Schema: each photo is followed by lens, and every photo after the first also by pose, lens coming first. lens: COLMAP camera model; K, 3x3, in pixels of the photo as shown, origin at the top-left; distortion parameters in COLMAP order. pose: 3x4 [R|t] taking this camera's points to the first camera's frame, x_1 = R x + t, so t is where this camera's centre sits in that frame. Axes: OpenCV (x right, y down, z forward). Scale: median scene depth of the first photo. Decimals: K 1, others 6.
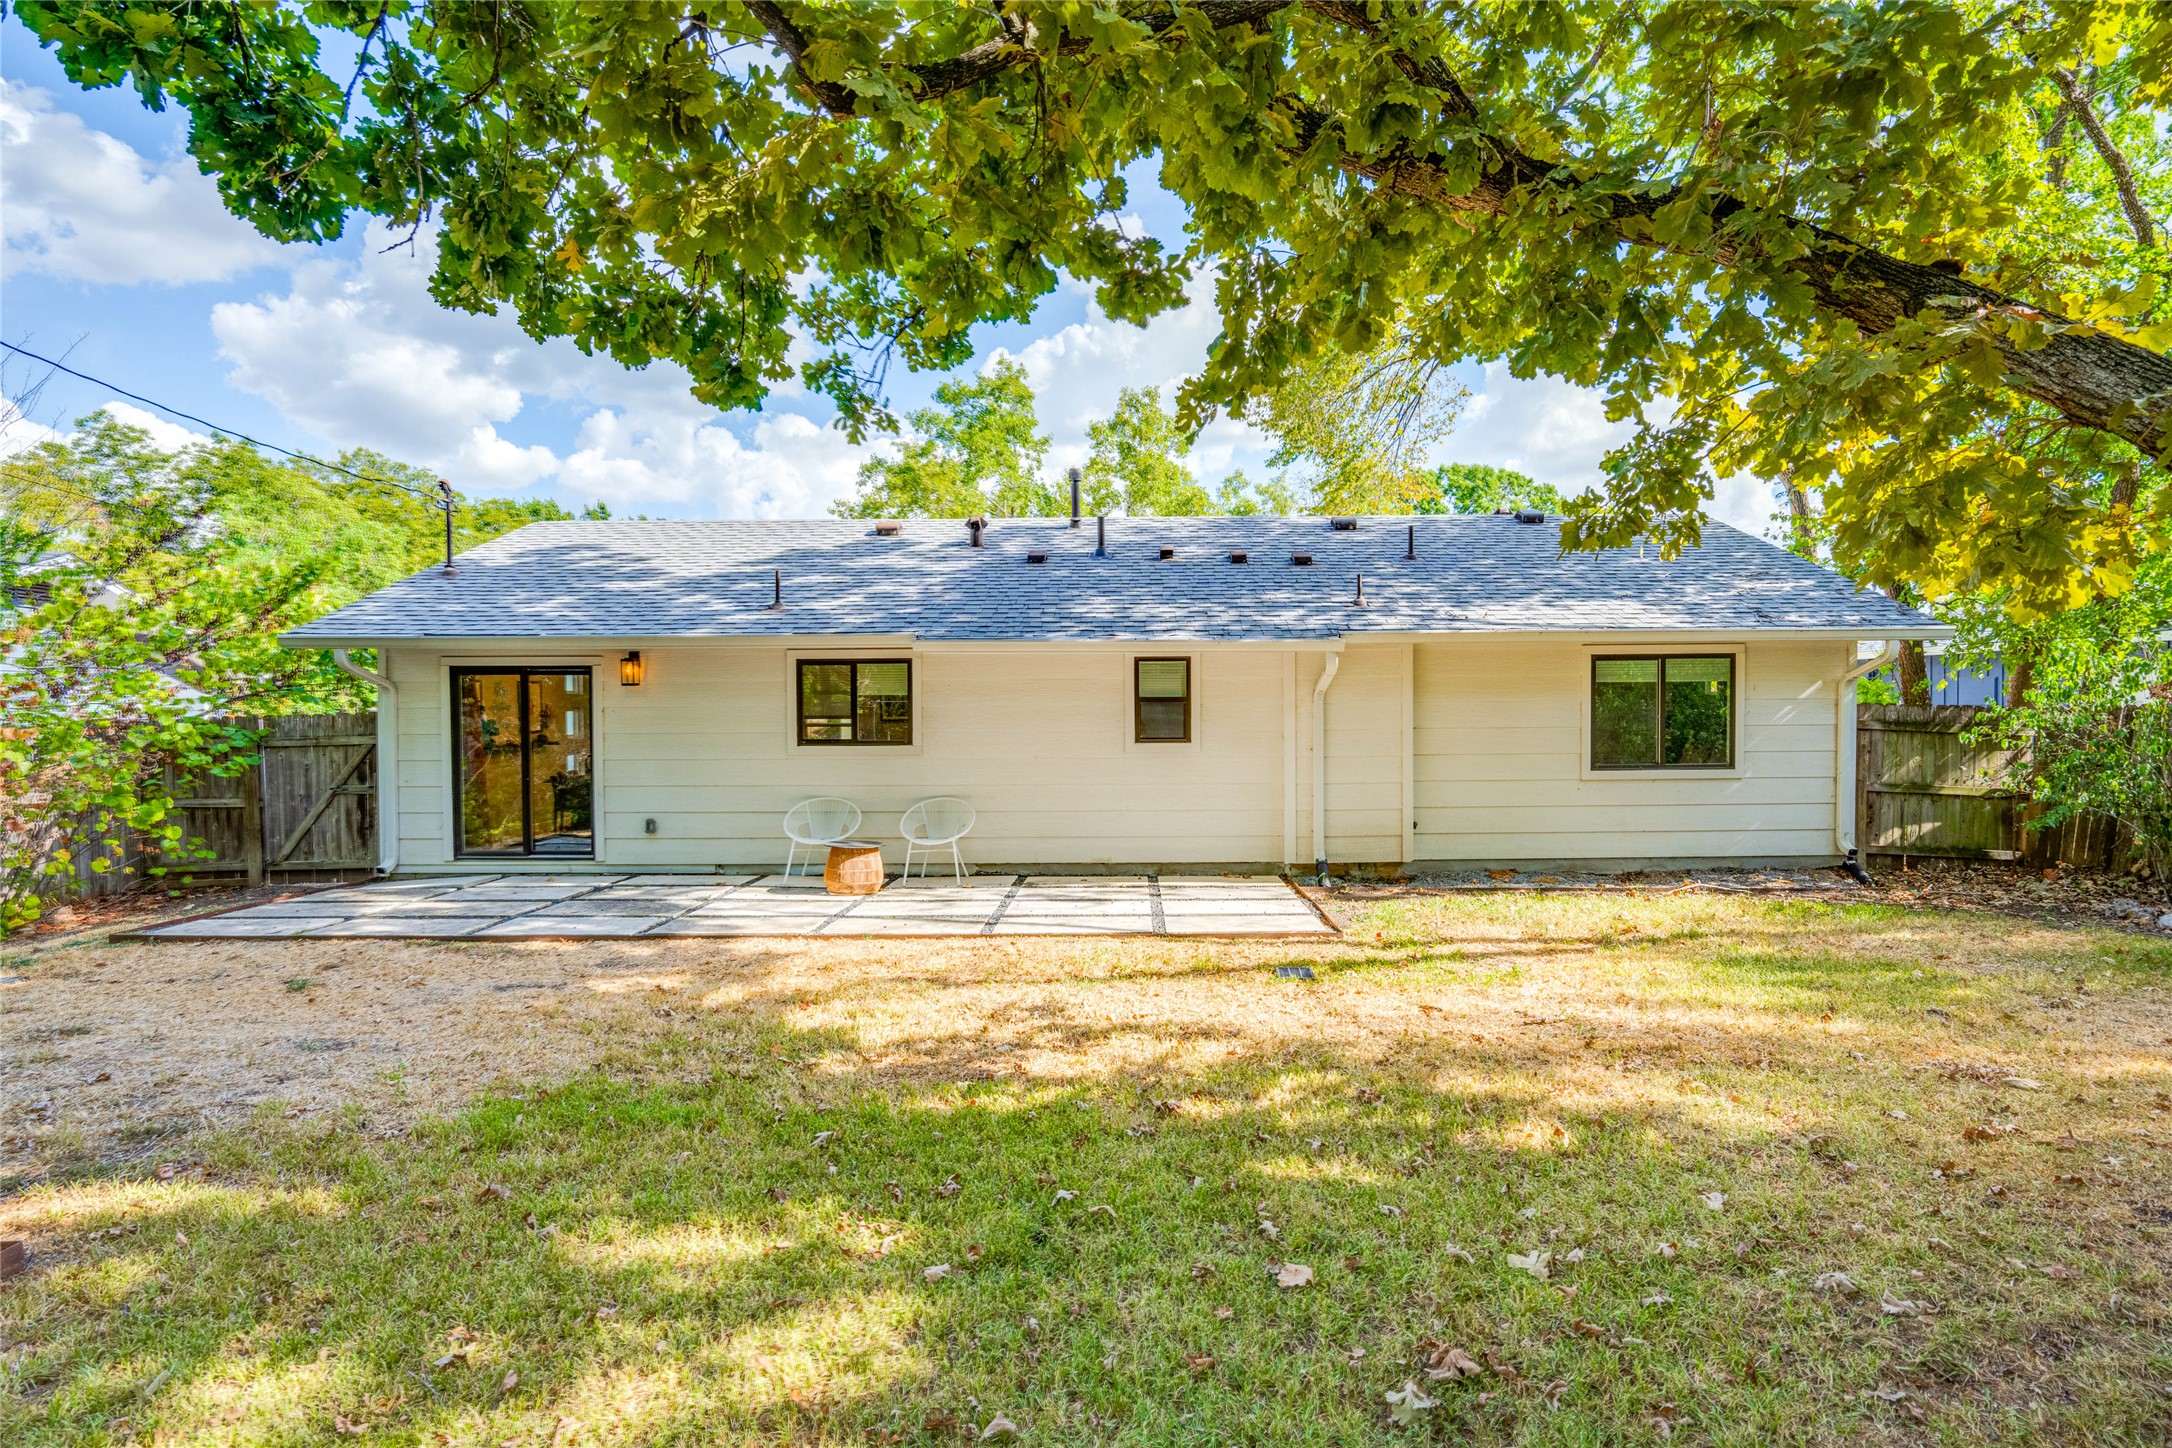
lens RADIAL K [[1113.9, 0, 1069.7], [0, 1113.9, 730.9], [0, 0, 1]] dist [-0.018581, 0.003067]
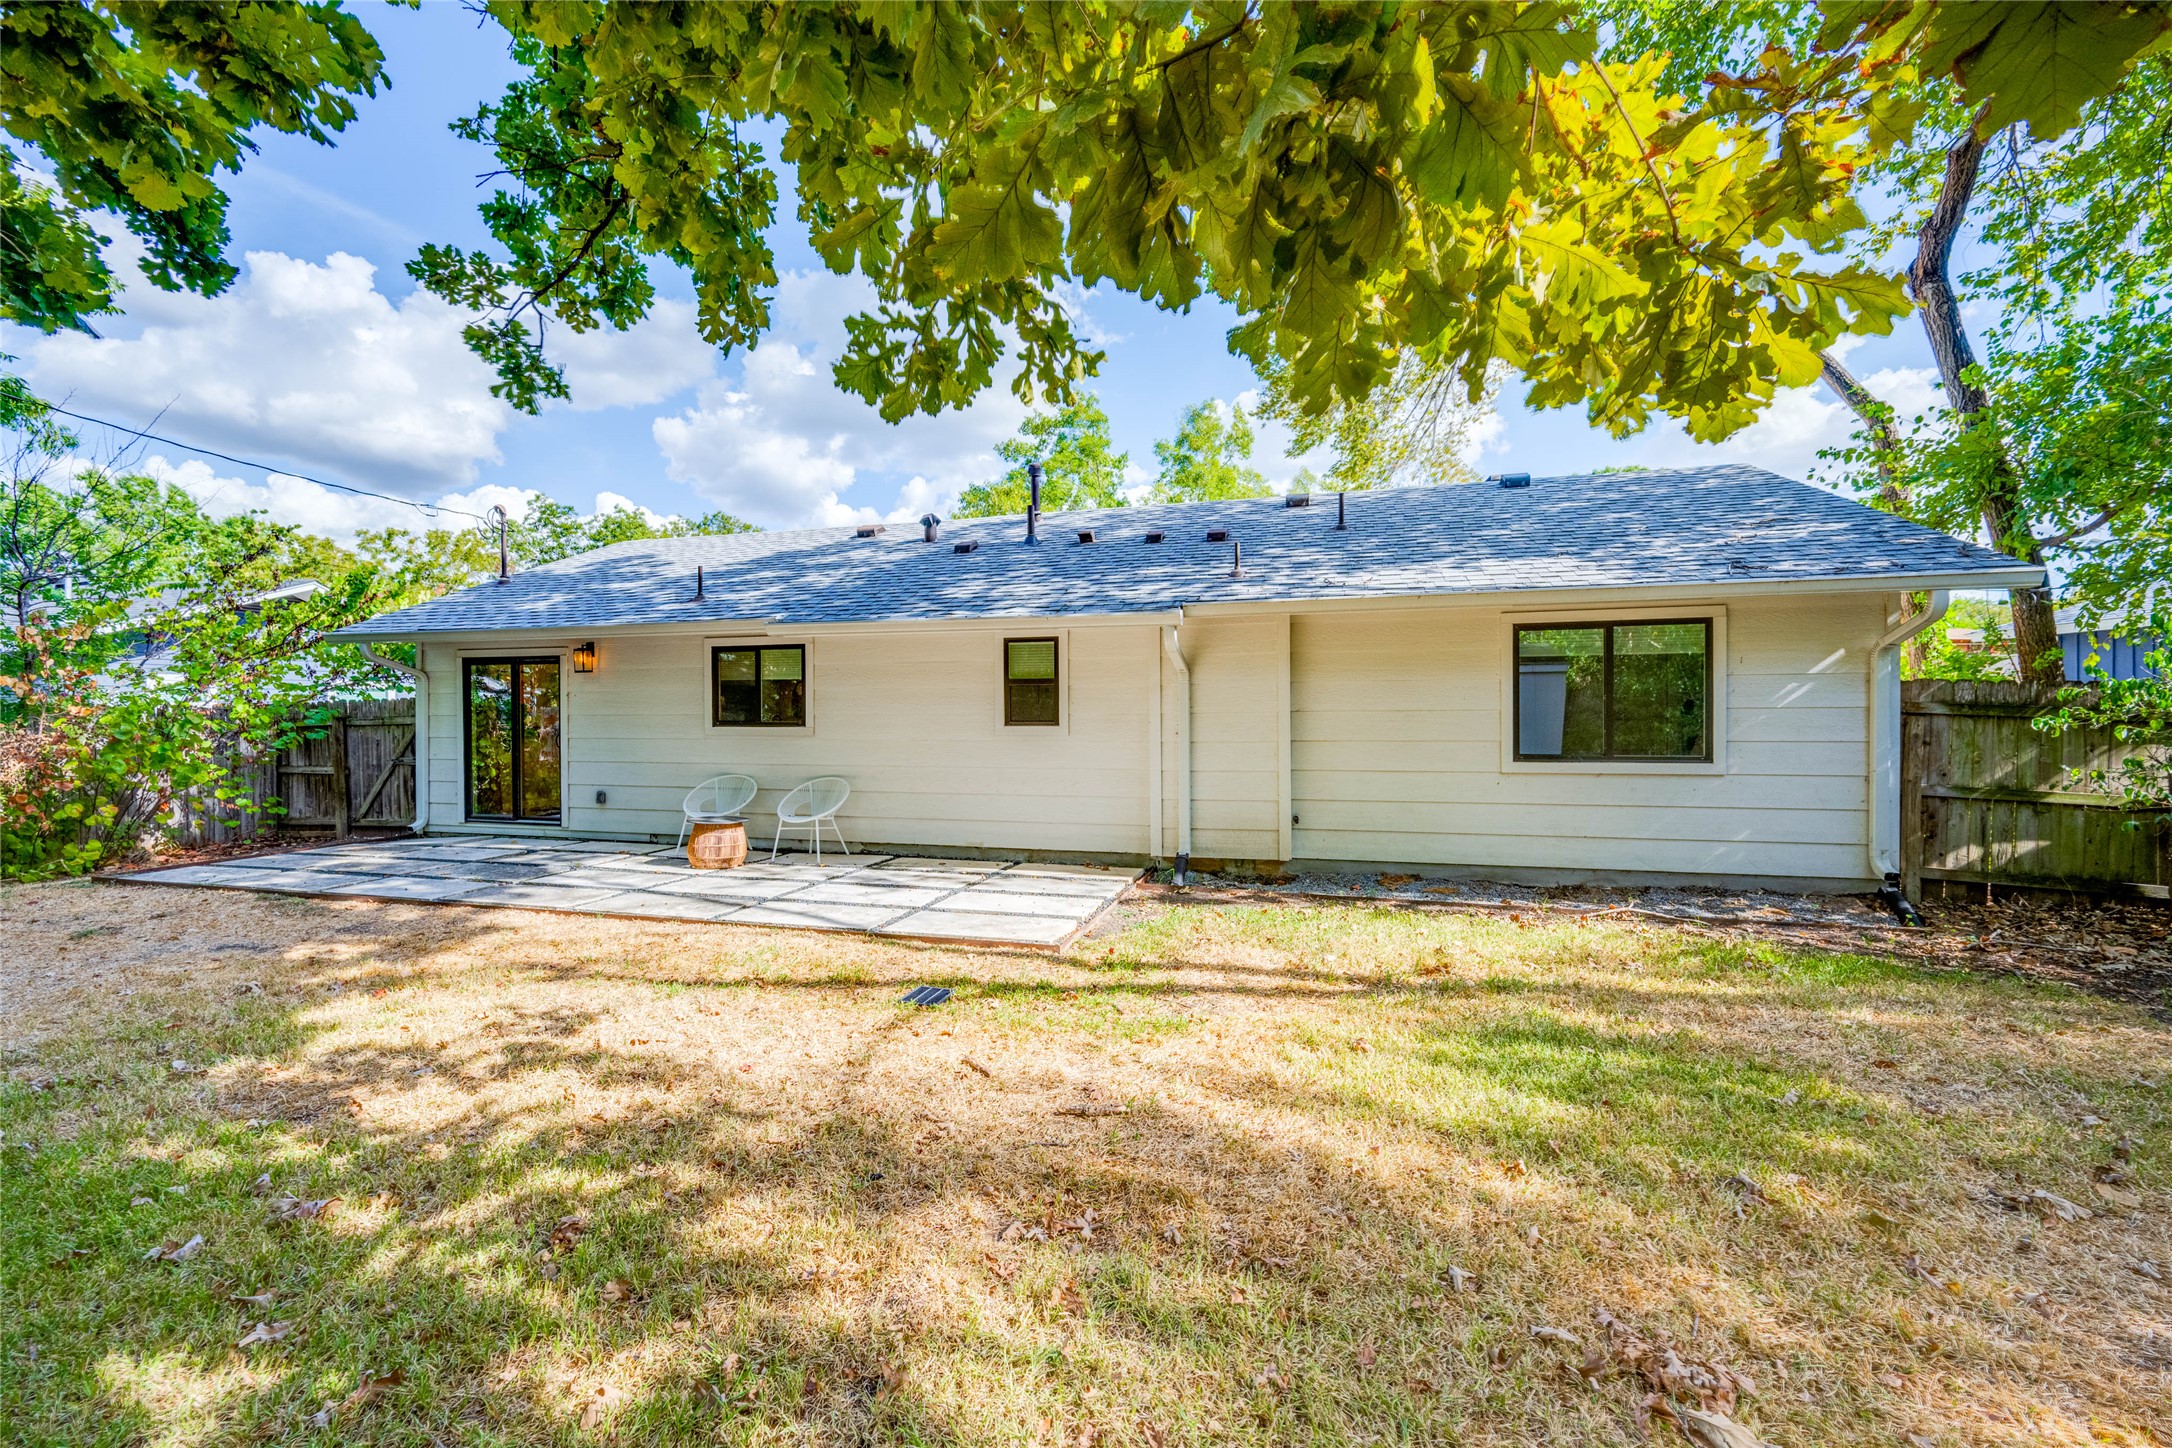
lens RADIAL K [[889.5, 0, 1091.5], [0, 889.5, 707.8], [0, 0, 1]] dist [0.002345, -0.001263]
pose [[0.963404, 0.000051, -0.268054, 0.343243], [-0.005516, 0.999792, -0.019635, 0.010195], [0.267997, 0.020395, 0.963204, 0.265759]]
